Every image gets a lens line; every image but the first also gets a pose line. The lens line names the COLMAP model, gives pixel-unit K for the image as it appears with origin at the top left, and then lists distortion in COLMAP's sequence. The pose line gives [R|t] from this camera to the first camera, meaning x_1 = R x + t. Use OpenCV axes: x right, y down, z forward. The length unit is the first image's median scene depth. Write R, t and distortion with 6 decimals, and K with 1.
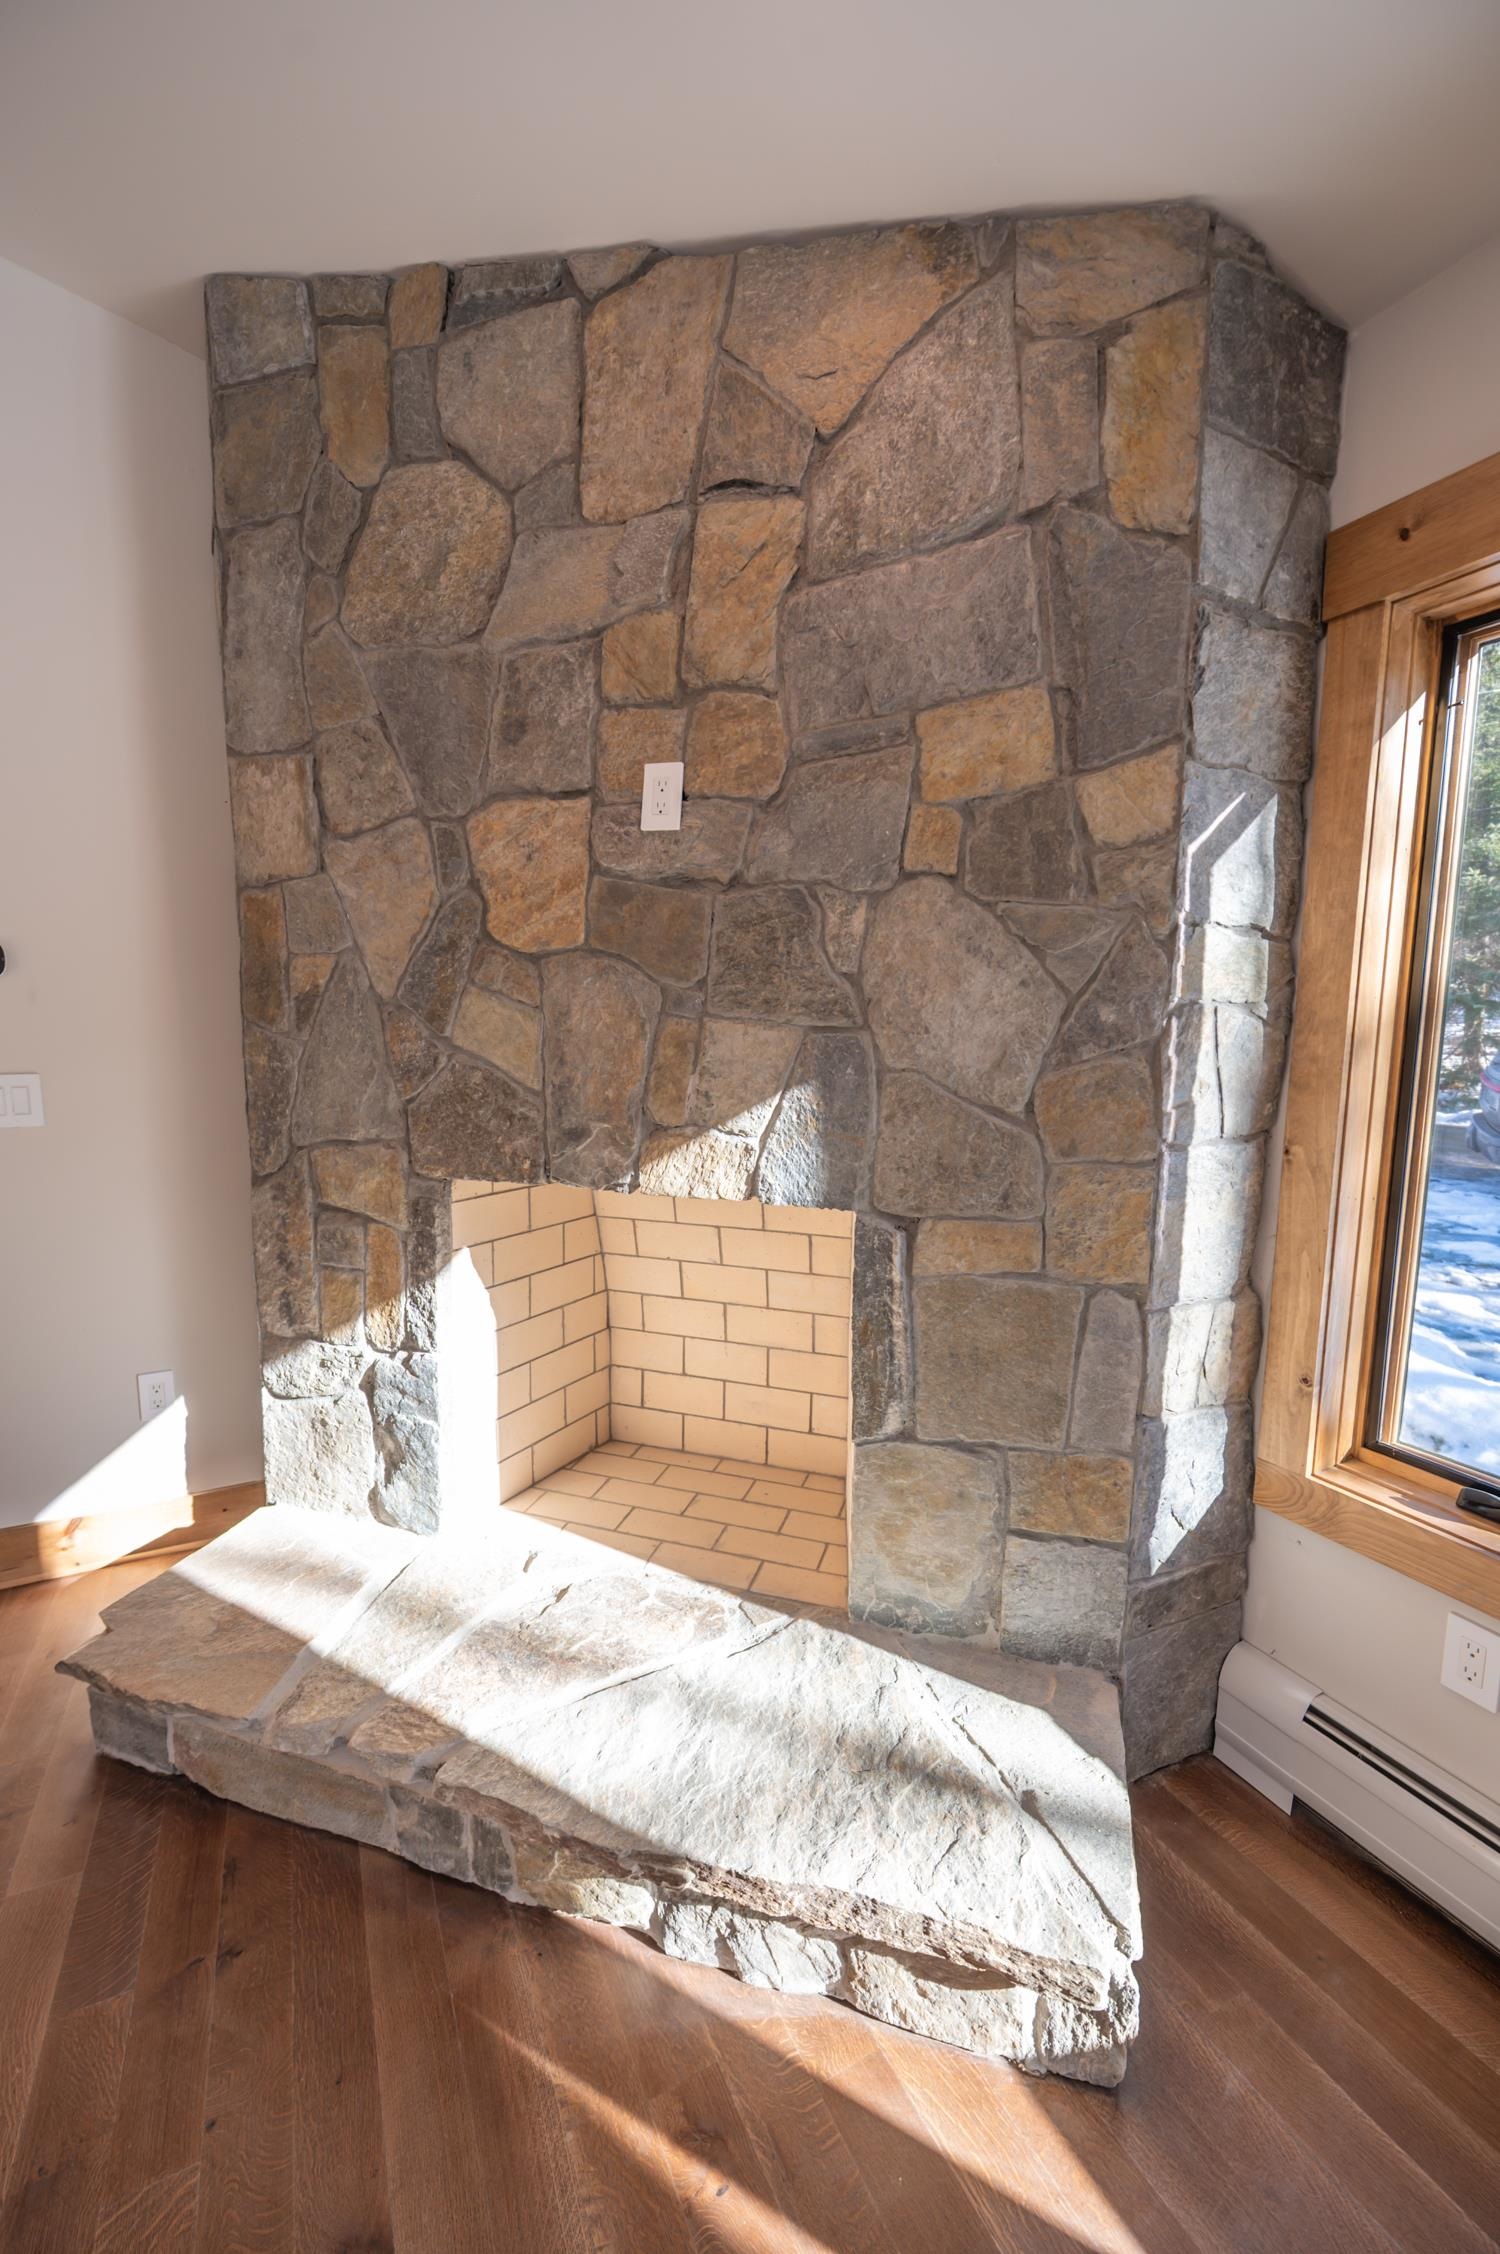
lens RADIAL K [[897.5, 0, 750.6], [0, 897.5, 1135.2], [0, 0, 1]] dist [-0.008208, -0.001018]
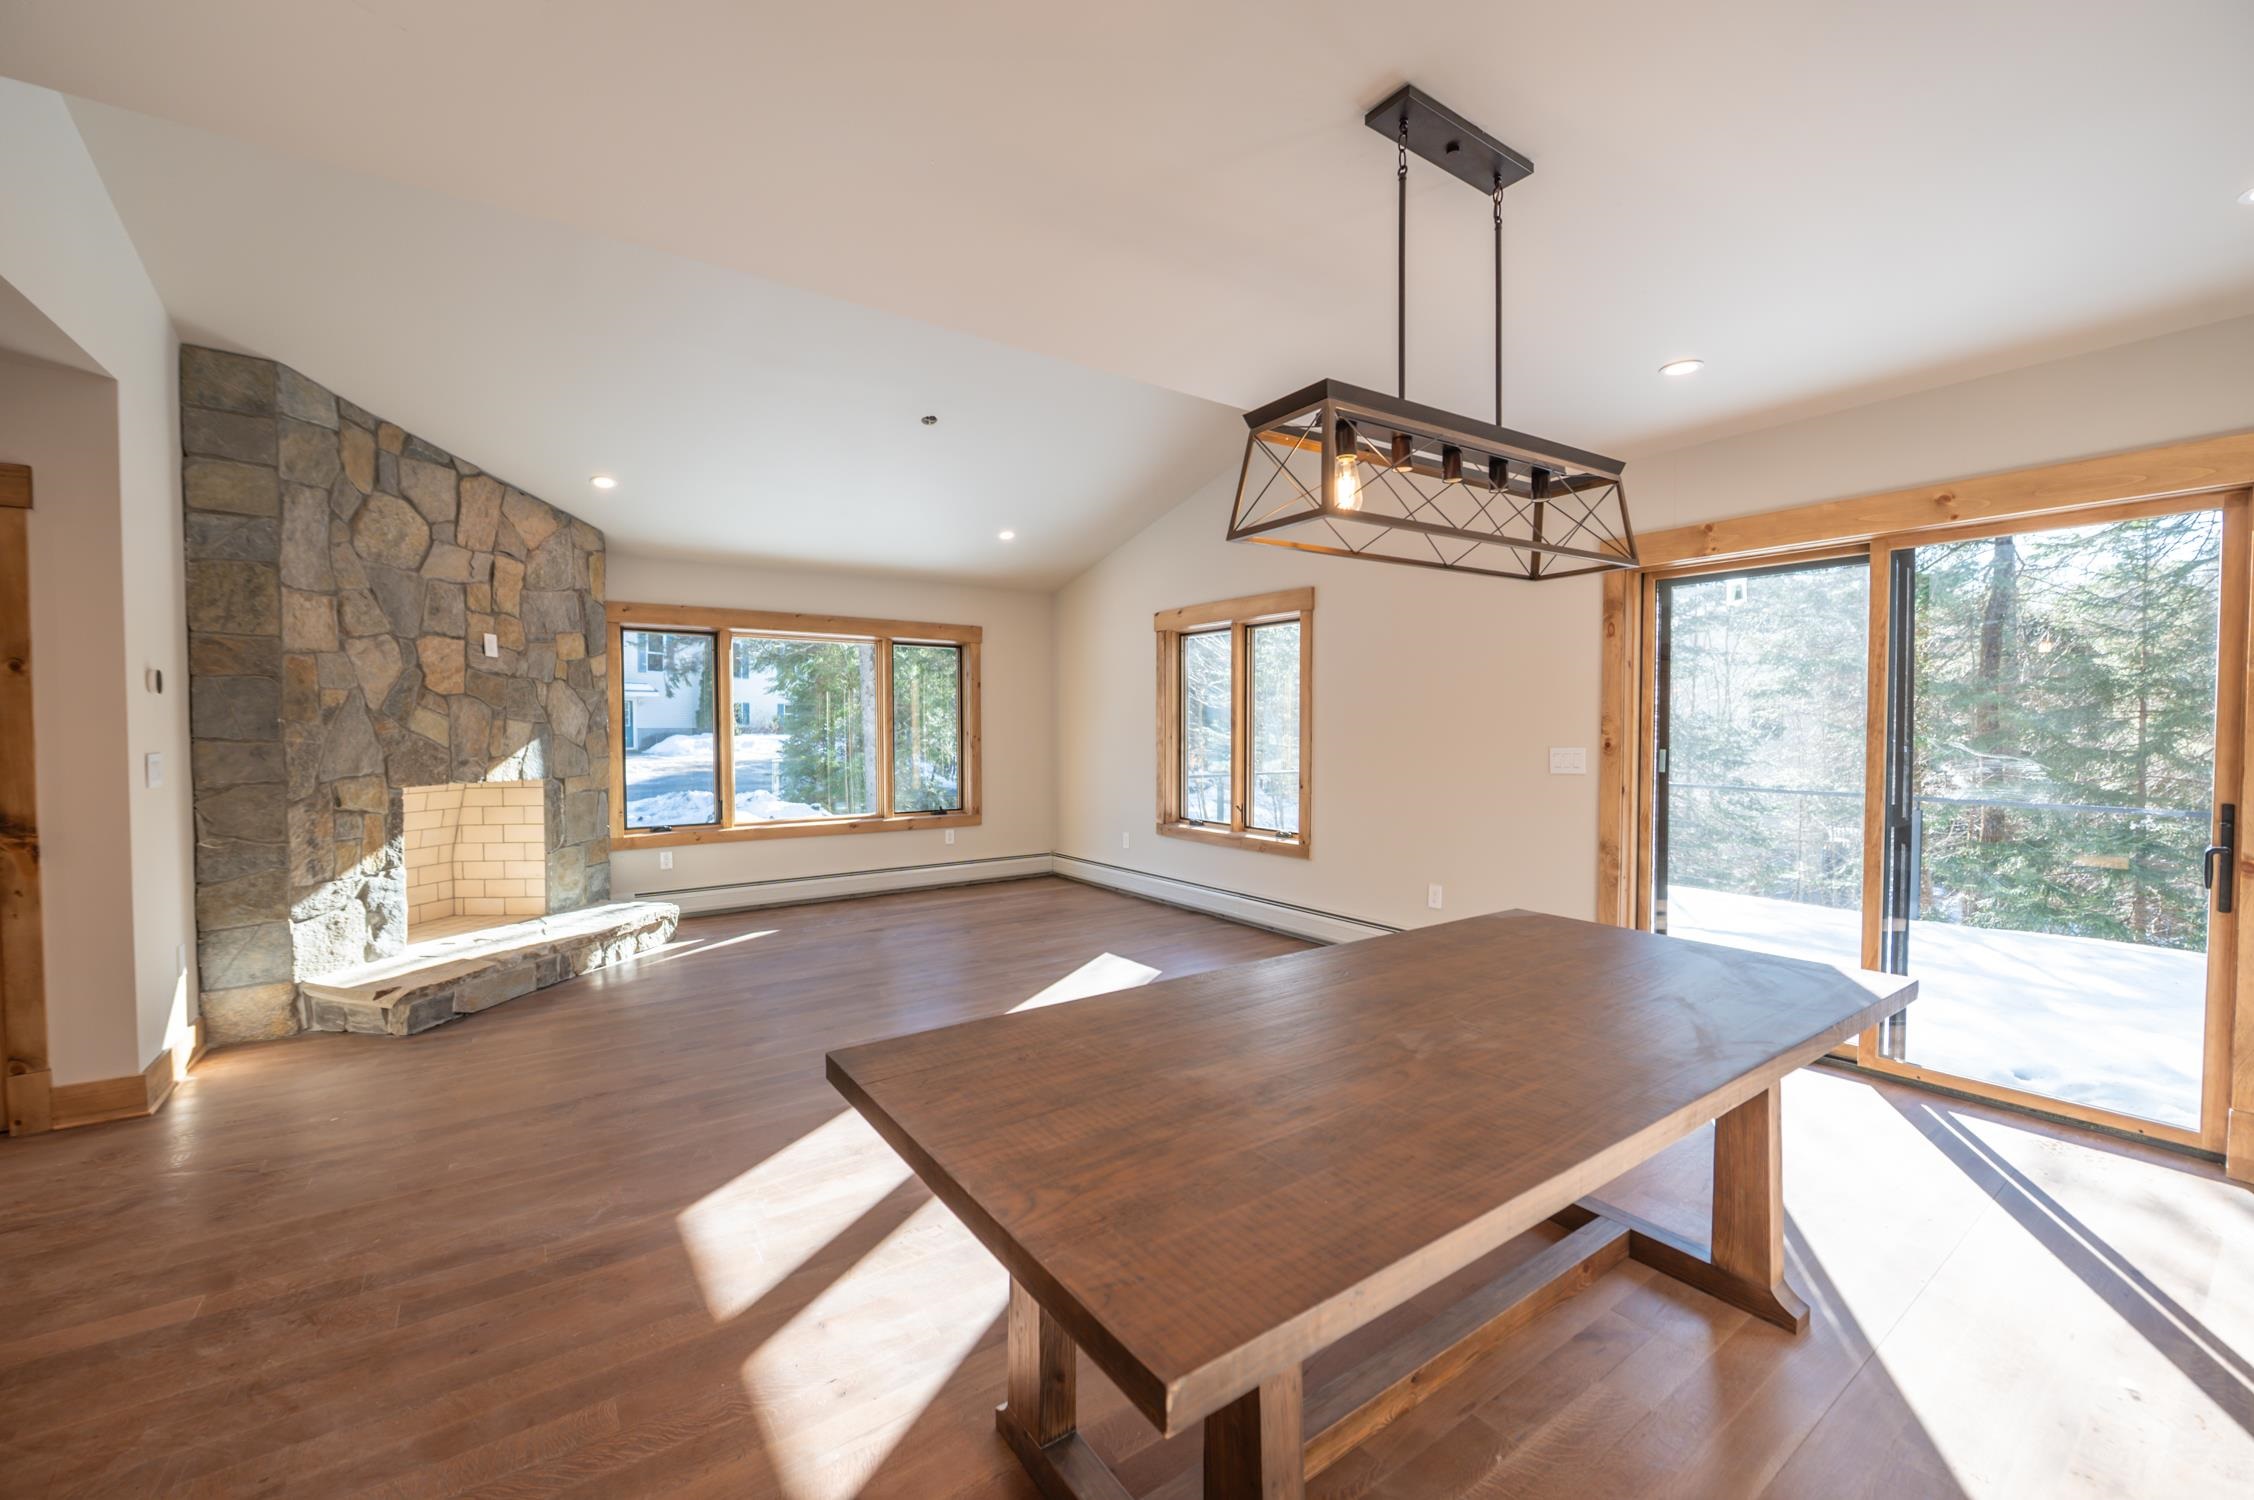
lens RADIAL K [[897.5, 0, 1117.0], [0, 897.5, 755.7], [0, 0, 1]] dist [-0.008208, -0.001018]
pose [[-0.137915, -0.040715, 0.989607, -3.329100], [0.115360, 0.991694, 0.056878, 0.054542], [-0.983703, 0.122006, -0.132073, -0.602270]]
